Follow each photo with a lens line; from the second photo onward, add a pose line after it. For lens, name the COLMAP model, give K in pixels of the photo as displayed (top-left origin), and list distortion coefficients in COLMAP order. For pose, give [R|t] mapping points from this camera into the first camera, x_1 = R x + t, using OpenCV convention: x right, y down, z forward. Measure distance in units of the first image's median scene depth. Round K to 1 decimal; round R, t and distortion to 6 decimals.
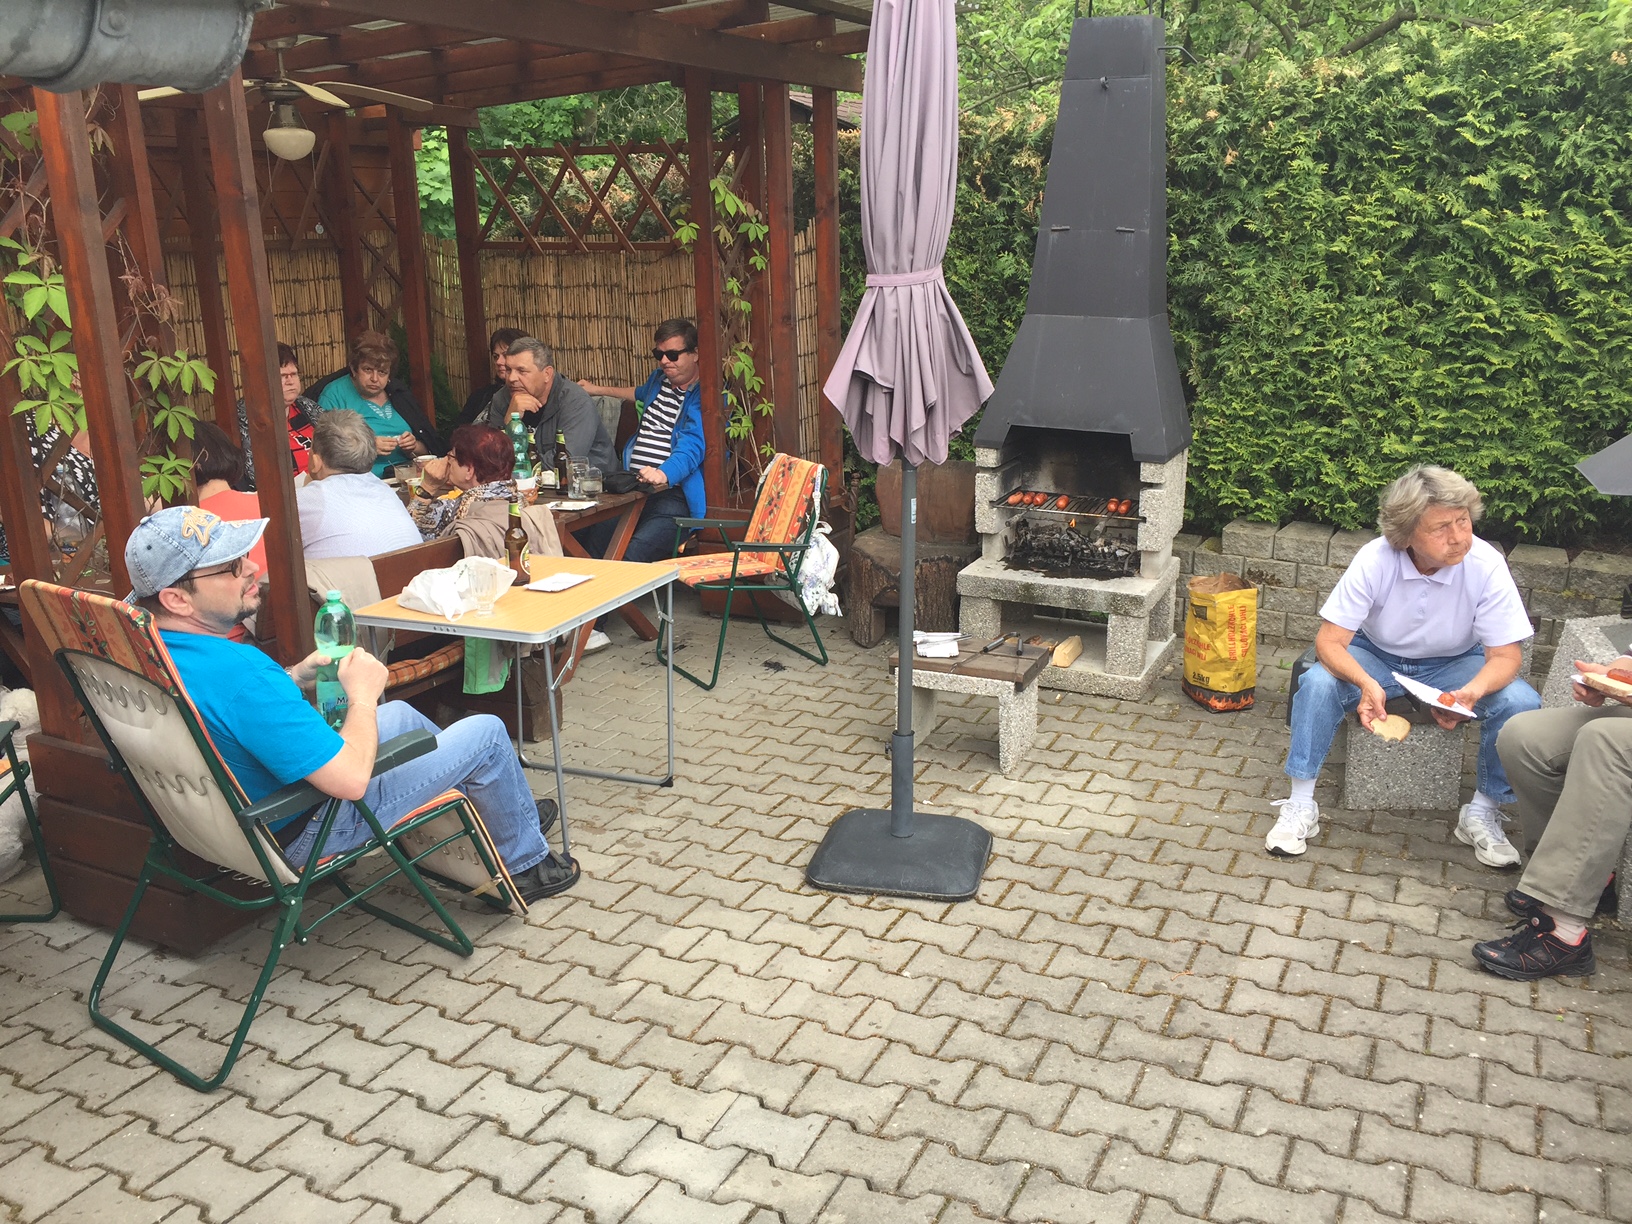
lens RADIAL K [[1418.6, 0, 808.7], [0, 1418.6, 598.7], [0, 0, 1]] dist [0.063762, -0.072596]
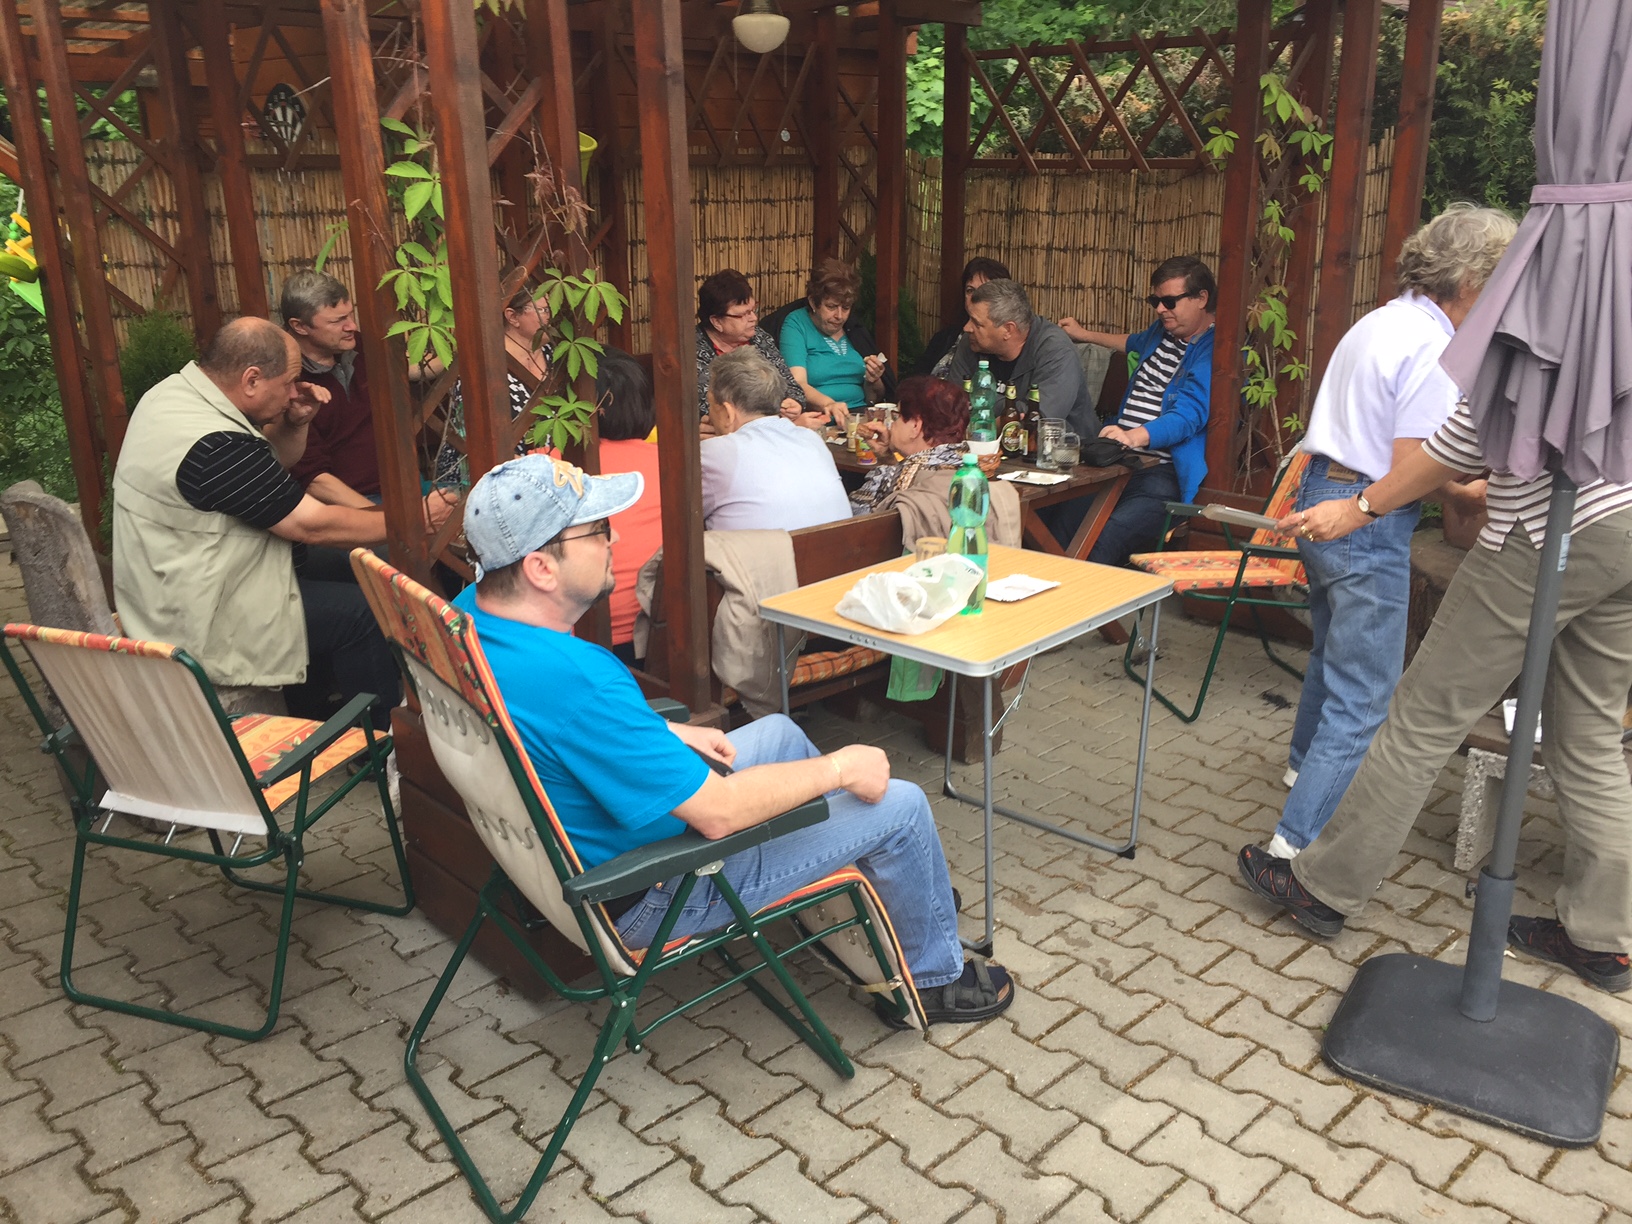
lens RADIAL K [[1418.6, 0, 806.8], [0, 1418.6, 578.1], [0, 0, 1]] dist [0.063762, -0.072596]
pose [[0.944901, 0.104831, -0.310118, -0.047972], [-0.096441, 0.994439, 0.042310, -0.042608], [0.312829, -0.010070, 0.949756, 0.257280]]
